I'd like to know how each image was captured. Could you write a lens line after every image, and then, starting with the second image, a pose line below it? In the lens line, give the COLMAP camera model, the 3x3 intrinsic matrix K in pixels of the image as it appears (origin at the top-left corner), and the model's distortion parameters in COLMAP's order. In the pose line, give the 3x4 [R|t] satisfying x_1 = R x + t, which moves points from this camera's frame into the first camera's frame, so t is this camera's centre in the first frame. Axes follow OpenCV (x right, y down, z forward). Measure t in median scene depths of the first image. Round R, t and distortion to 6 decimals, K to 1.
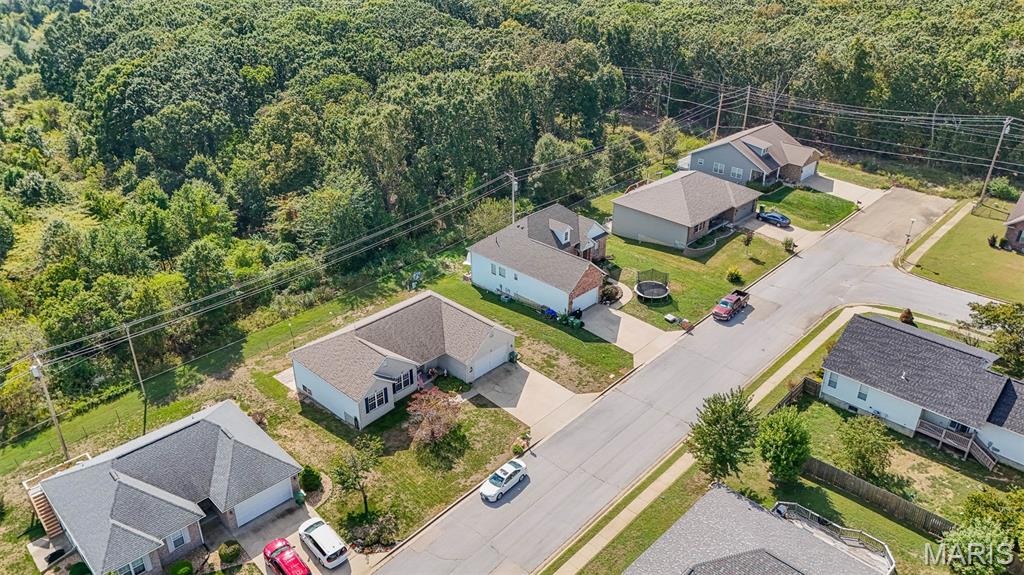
lens RADIAL K [[754.8, 0, 516.3], [0, 754.8, 242.9], [0, 0, 1]] dist [0.046548, -0.009182]
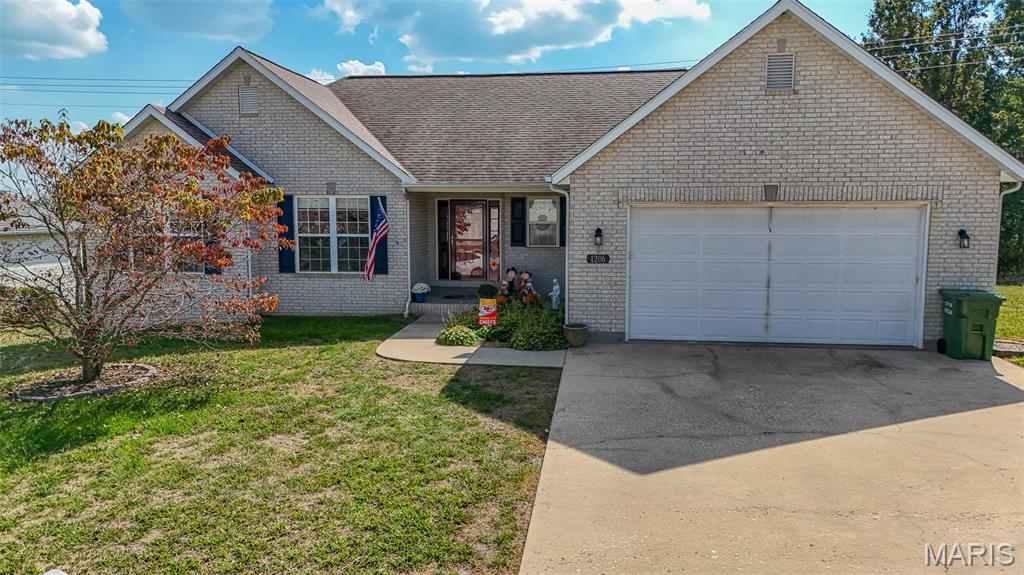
lens RADIAL K [[755.2, 0, 520.4], [0, 755.2, 285.7], [0, 0, 1]] dist [0.078997, -0.080559]
pose [[0.594001, 0.079574, -0.800519, 0.061131], [-0.336680, 0.928346, -0.157543, 0.189081], [0.730622, 0.363100, 0.578230, 0.806048]]
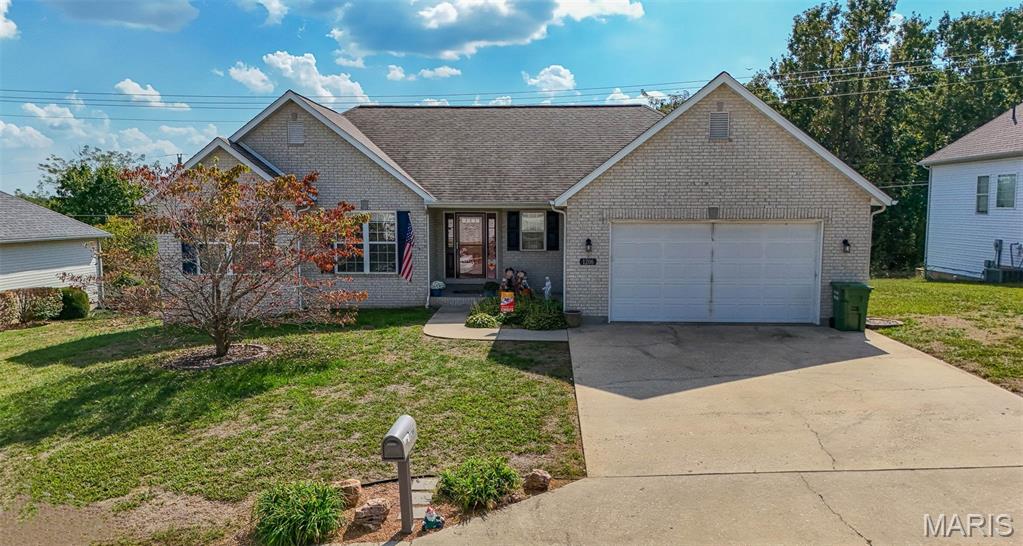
lens RADIAL K [[754.9, 0, 524.8], [0, 754.9, 285.4], [0, 0, 1]] dist [0.089579, -0.095715]
pose [[0.663311, 0.077191, -0.744352, 0.090141], [-0.313105, 0.932046, -0.182361, 0.203870], [0.679694, 0.354022, 0.642405, 0.761619]]
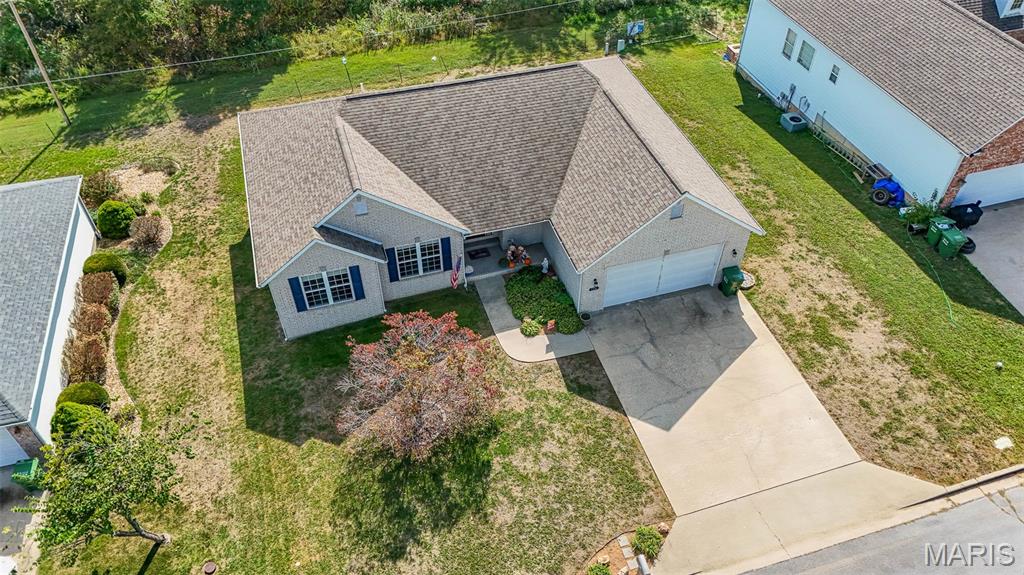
lens RADIAL K [[755.2, 0, 520.4], [0, 755.2, 285.7], [0, 0, 1]] dist [0.078997, -0.080559]
pose [[0.874961, 0.338897, -0.345821, 0.034181], [-0.204550, 0.906071, 0.370398, 0.032852], [0.438866, -0.253346, 0.862098, 0.596448]]
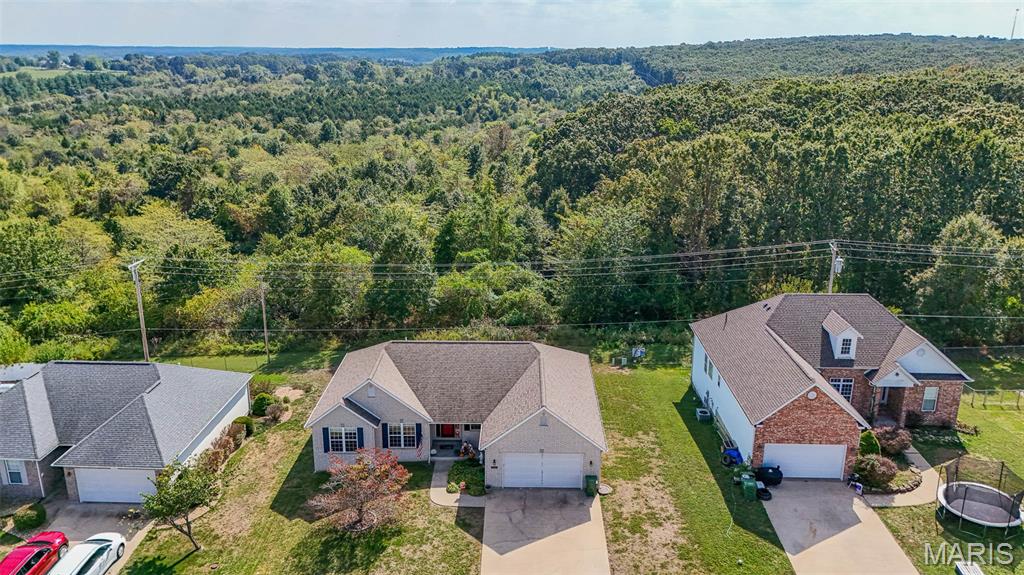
lens RADIAL K [[754.8, 0, 516.3], [0, 754.8, 242.9], [0, 0, 1]] dist [0.046548, -0.009182]
pose [[0.682491, 0.177168, -0.709096, 0.310735], [-0.309047, 0.949133, -0.060311, 0.029813], [0.662341, 0.260306, 0.702528, 0.495335]]
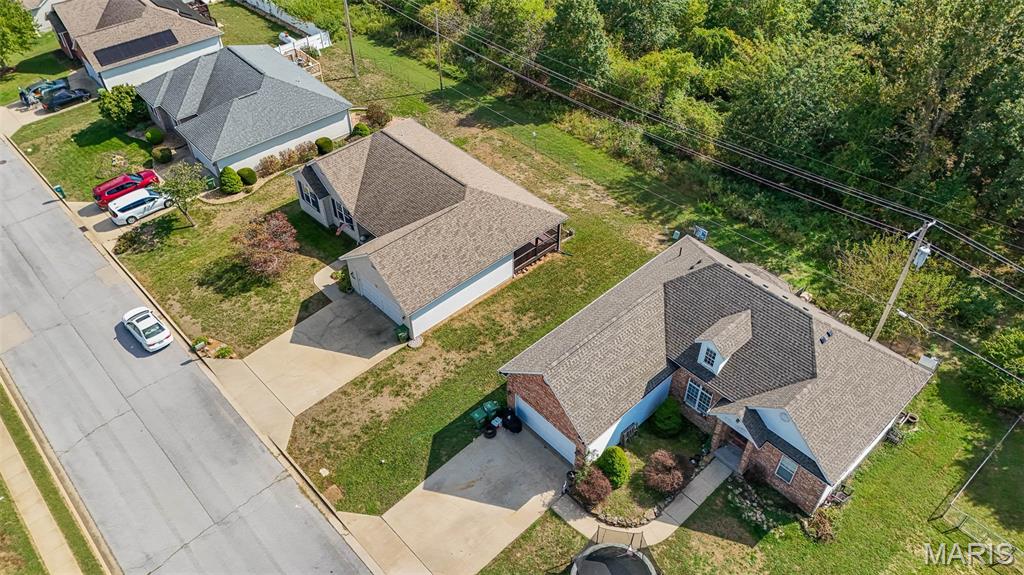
lens RADIAL K [[755.2, 0, 520.4], [0, 755.2, 285.7], [0, 0, 1]] dist [0.078997, -0.080559]
pose [[-0.044668, 0.679498, -0.732317, 0.393627], [-0.421032, 0.651960, 0.630618, -0.285723], [0.905945, 0.336497, 0.256969, 0.872946]]
